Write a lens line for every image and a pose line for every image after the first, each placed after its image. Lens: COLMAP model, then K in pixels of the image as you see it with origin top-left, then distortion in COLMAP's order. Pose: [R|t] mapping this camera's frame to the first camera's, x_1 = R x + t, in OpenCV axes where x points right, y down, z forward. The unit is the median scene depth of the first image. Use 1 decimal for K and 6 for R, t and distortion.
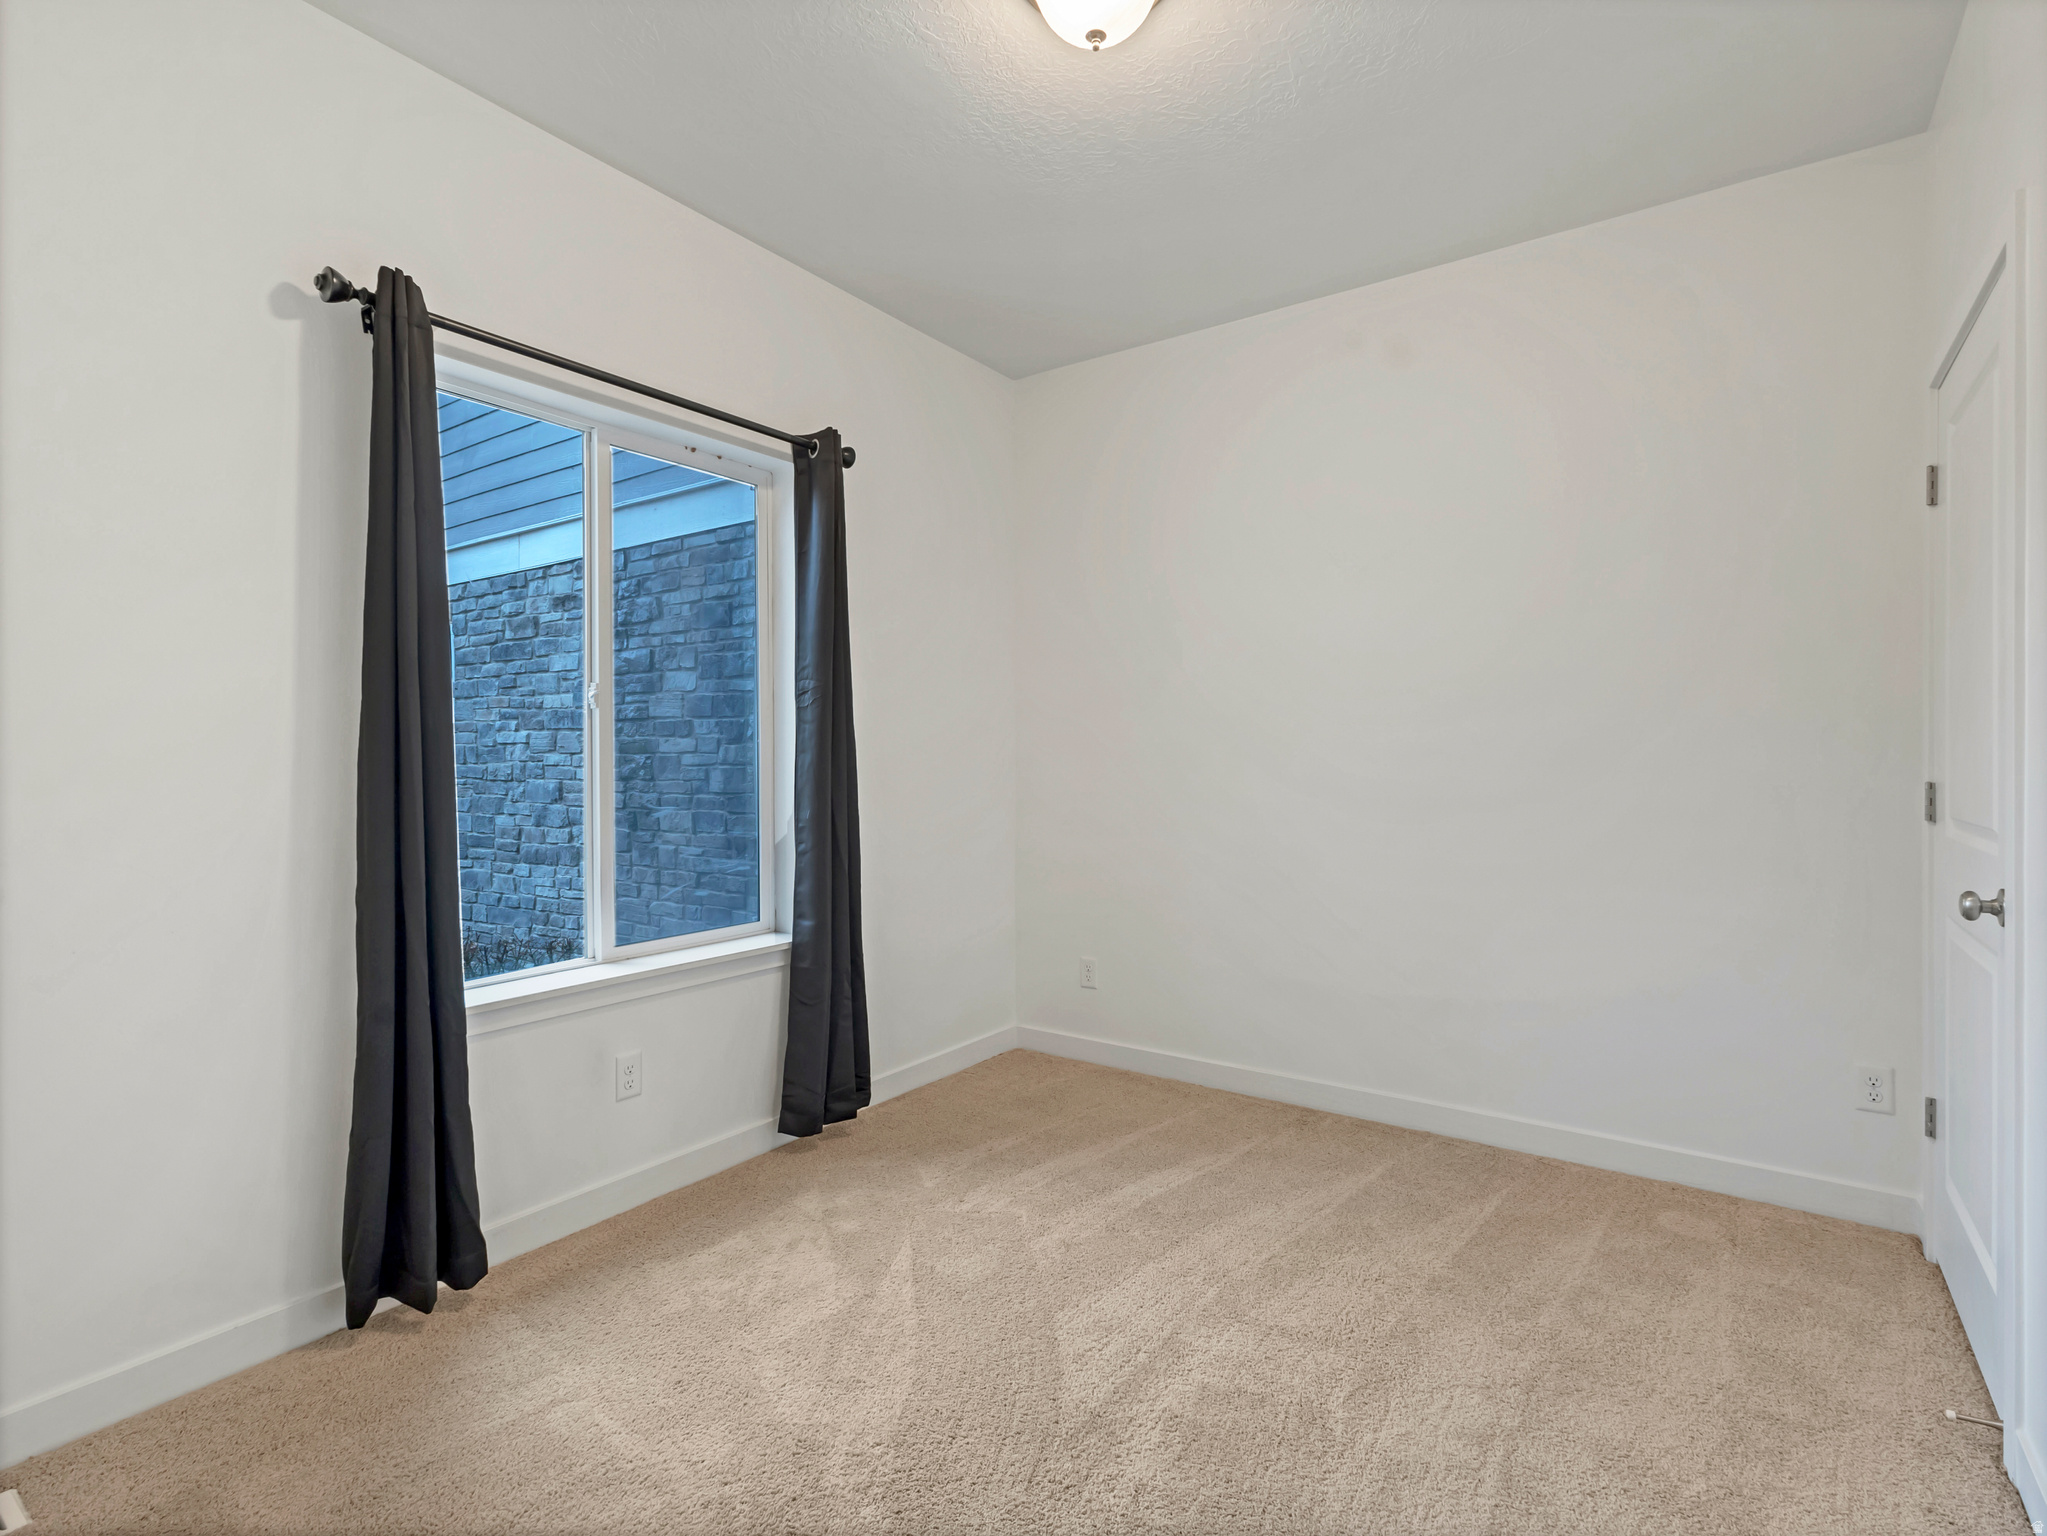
lens RADIAL K [[1000.5, 0, 1025.0], [0, 1000.5, 762.7], [0, 0, 1]] dist [0.001944, 0.000338]
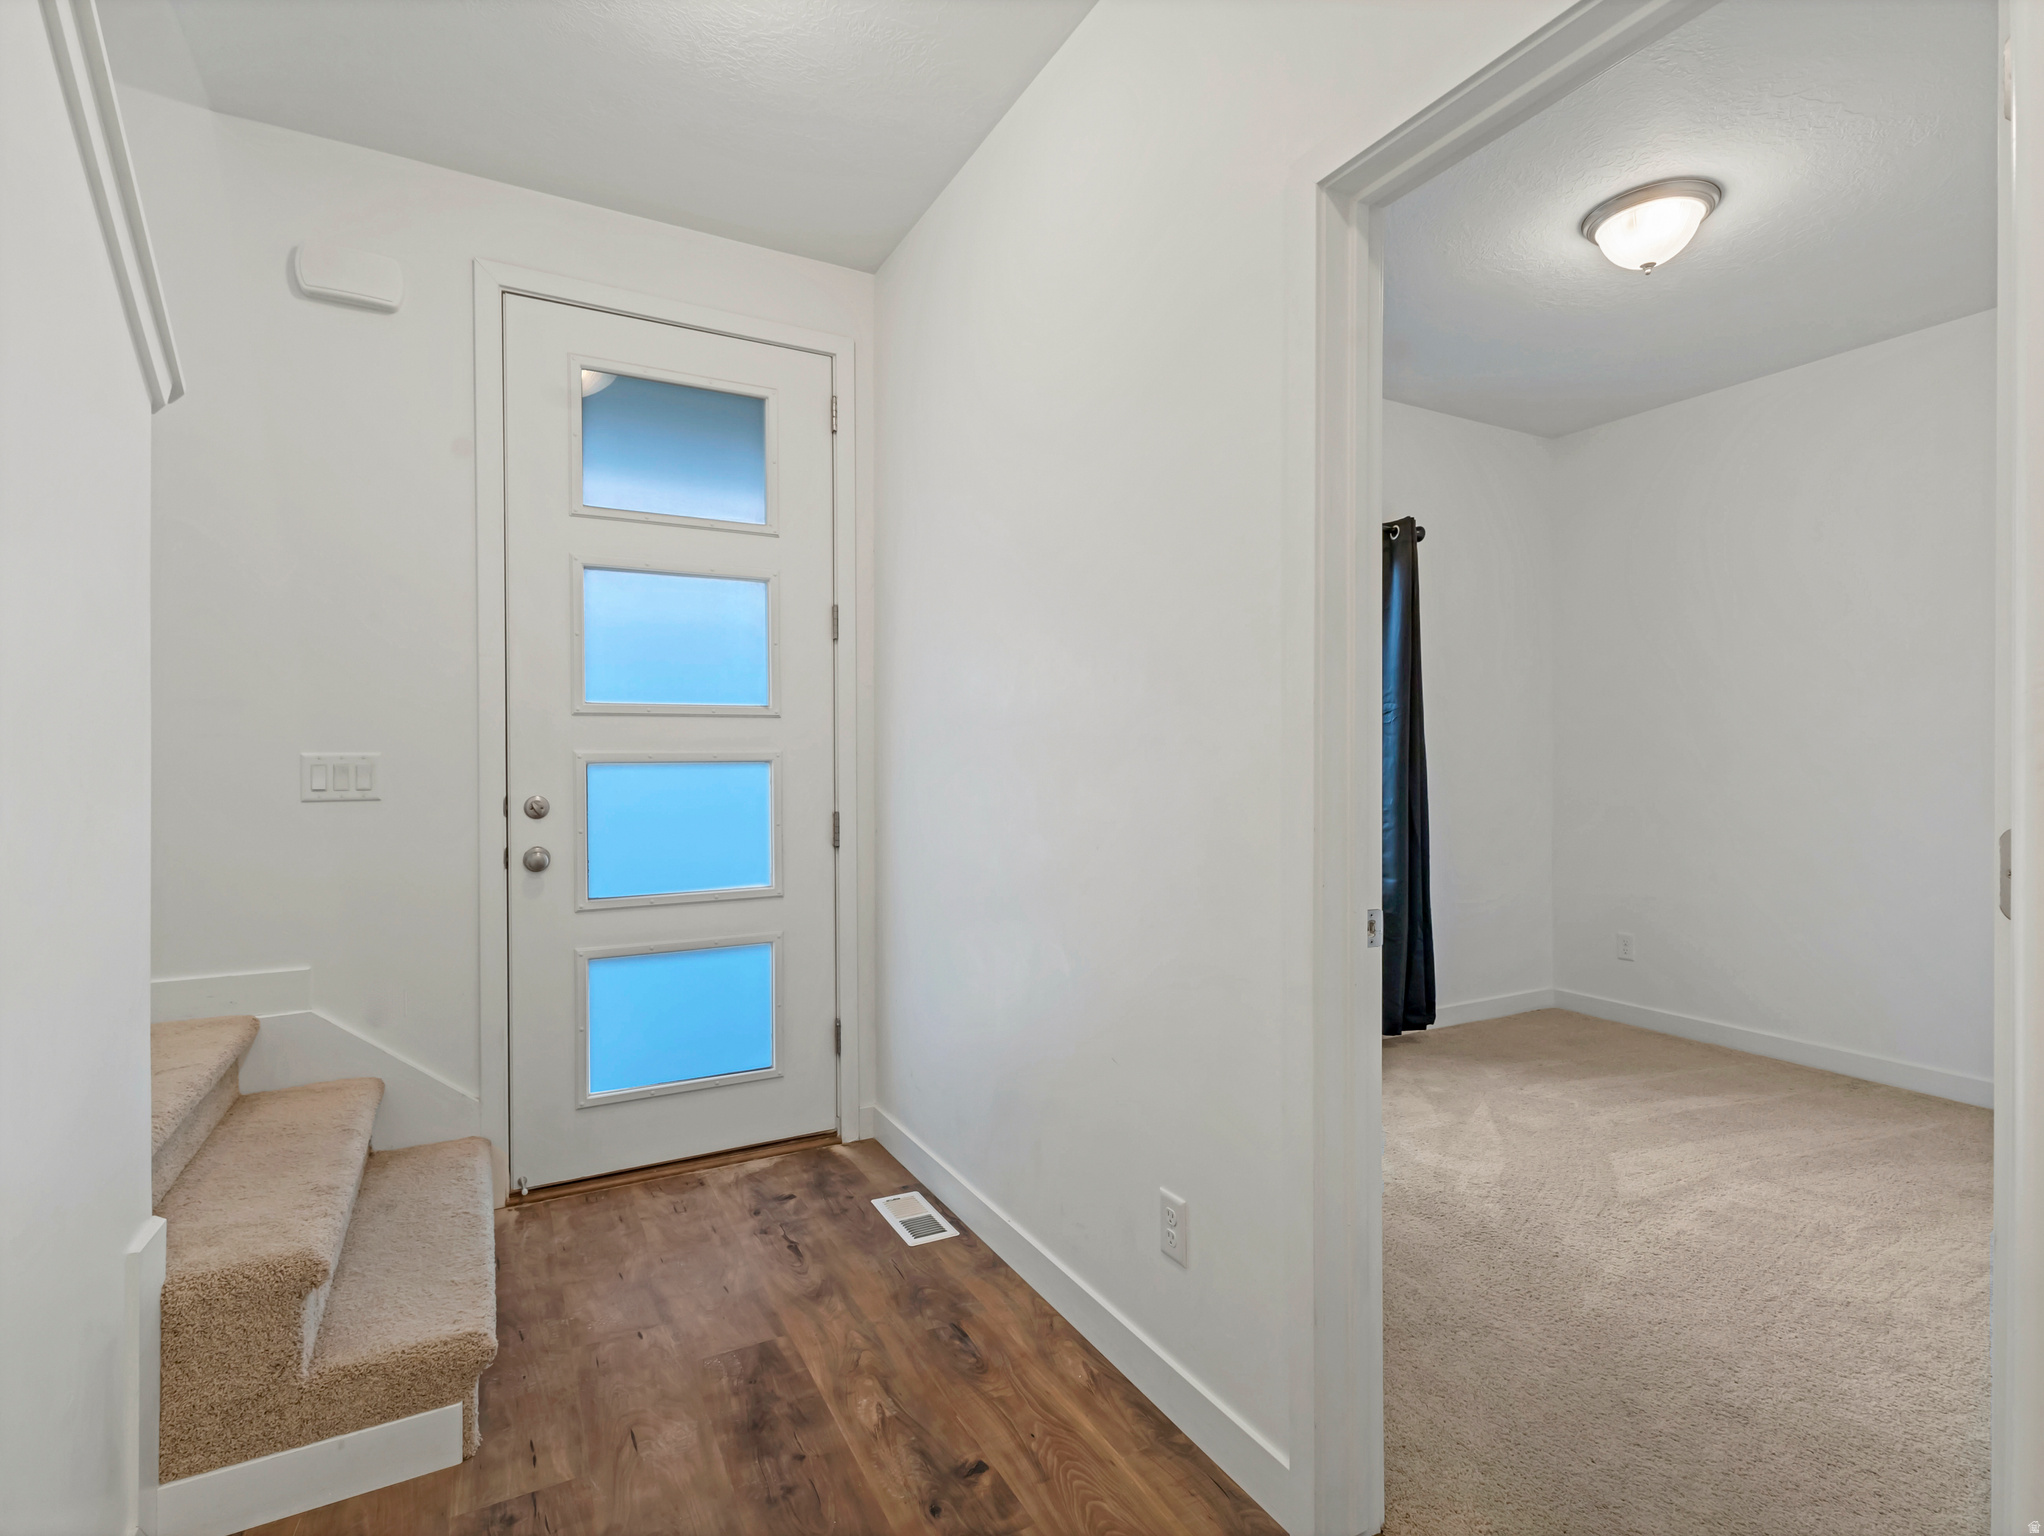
lens RADIAL K [[999.0, 0, 1027.3], [0, 999.0, 769.9], [0, 0, 1]] dist [0.001944, 0.000338]
pose [[0.895753, 0.002504, -0.444546, -0.060966], [-0.002255, 0.999997, 0.001089, 0.009218], [0.444547, 0.000027, 0.895755, -0.483865]]
